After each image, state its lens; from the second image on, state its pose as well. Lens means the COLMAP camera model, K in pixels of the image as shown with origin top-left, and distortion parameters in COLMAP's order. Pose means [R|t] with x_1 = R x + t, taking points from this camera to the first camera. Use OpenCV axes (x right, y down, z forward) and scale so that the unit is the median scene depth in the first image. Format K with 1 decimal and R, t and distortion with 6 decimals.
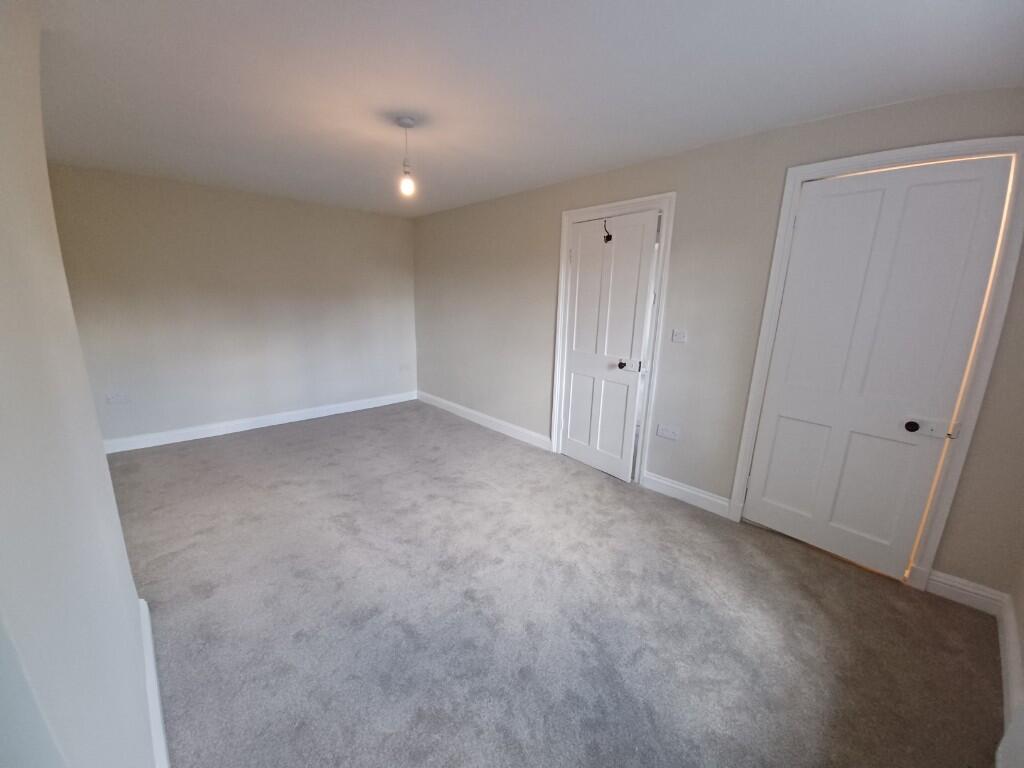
lens RADIAL K [[399.4, 0, 514.4], [0, 399.4, 392.7], [0, 0, 1]] dist [0.017896, -0.013179]
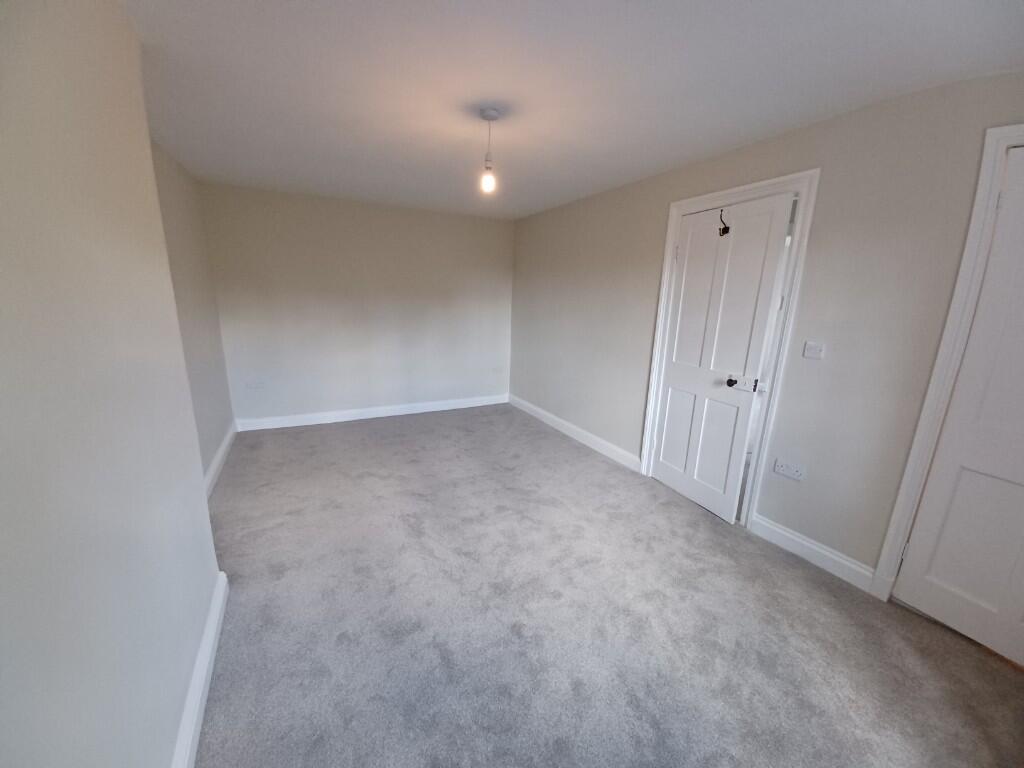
lens RADIAL K [[399.4, 0, 514.4], [0, 399.4, 392.7], [0, 0, 1]] dist [0.017896, -0.013179]
pose [[0.962939, 0.066705, -0.261339, 0.062456], [-0.069155, 0.997606, -0.000180, -0.018813], [0.260701, 0.018247, 0.965247, 0.092516]]
